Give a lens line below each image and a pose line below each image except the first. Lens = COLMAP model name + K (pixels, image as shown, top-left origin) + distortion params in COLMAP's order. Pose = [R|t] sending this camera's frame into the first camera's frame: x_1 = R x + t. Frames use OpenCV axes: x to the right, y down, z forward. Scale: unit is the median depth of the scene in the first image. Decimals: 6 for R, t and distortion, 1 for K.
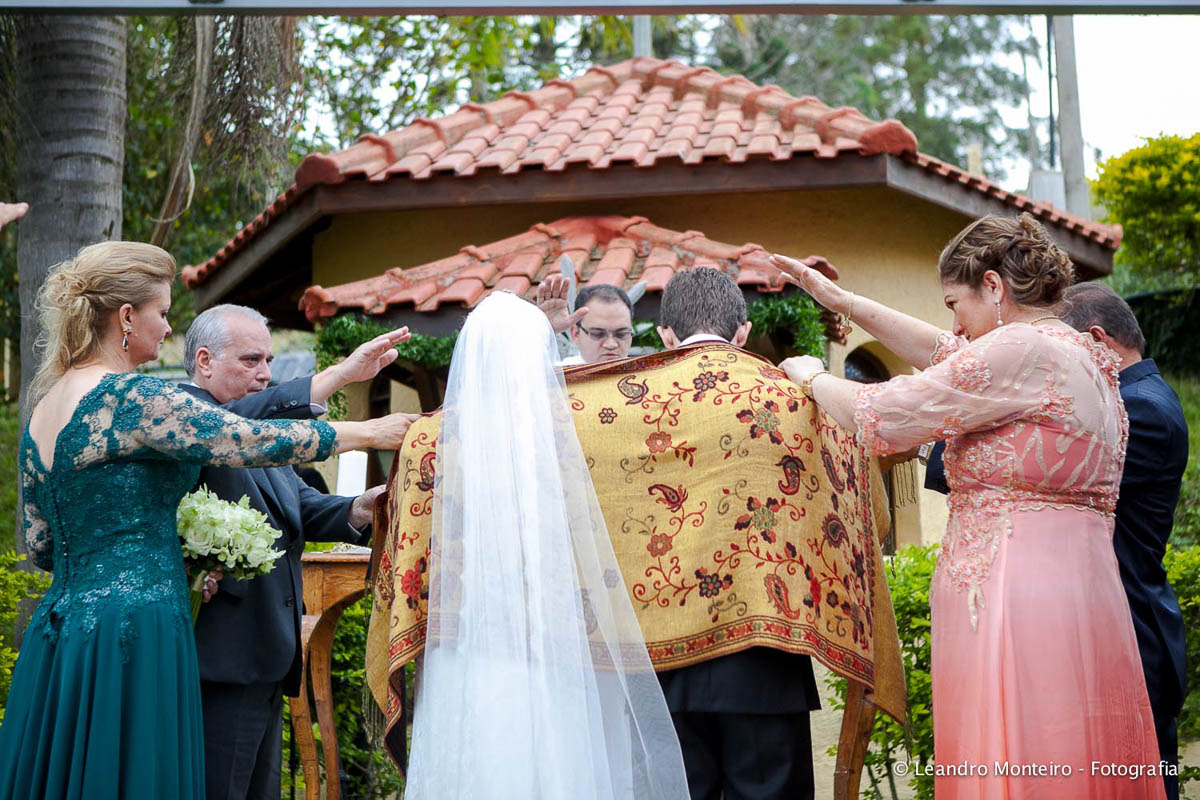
lens RADIAL K [[1979.5, 0, 601.0], [0, 1979.5, 399.1], [0, 0, 1]] dist [-0.035169, 0.000000]
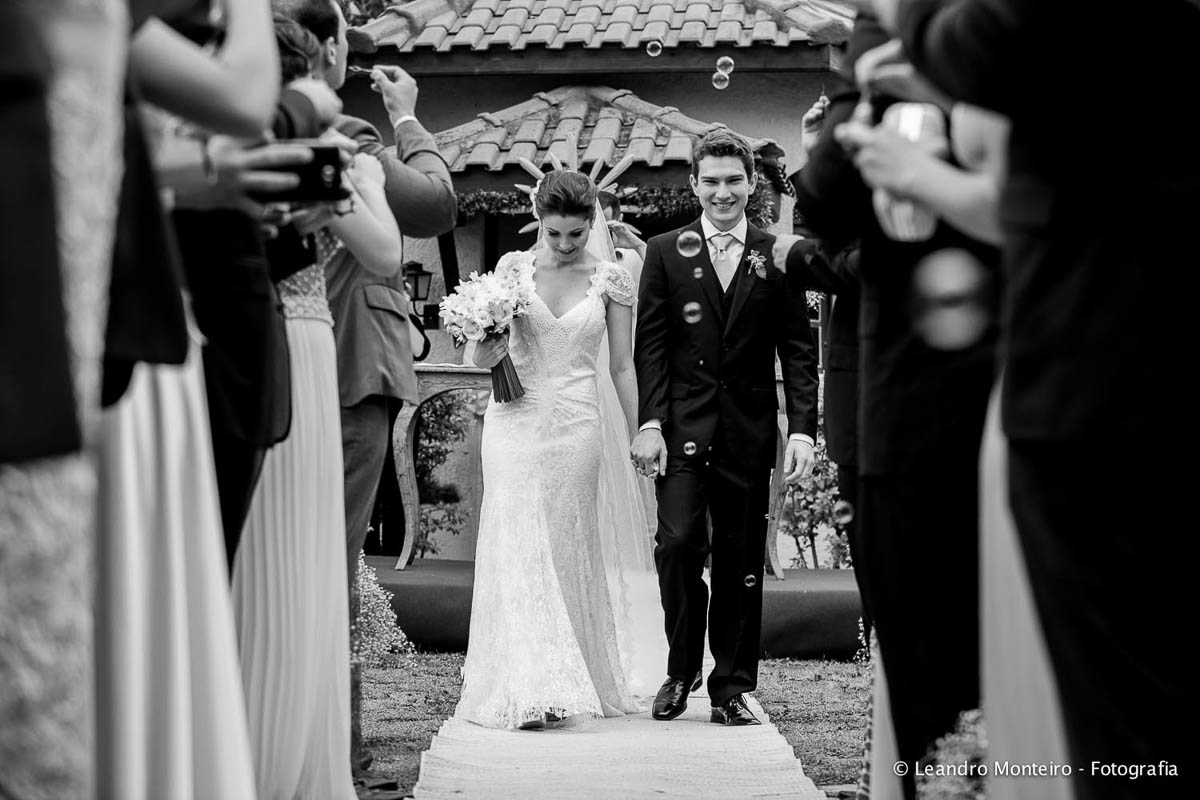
lens RADIAL K [[2803.9, 0, 604.5], [0, 2803.9, 399.0], [0, 0, 1]] dist [-0.630477, 0.000000]
pose [[0.999061, 0.022140, 0.037242, -0.052869], [-0.025429, 0.995590, 0.090293, -0.058460], [-0.035079, -0.091156, 0.995219, -0.713937]]
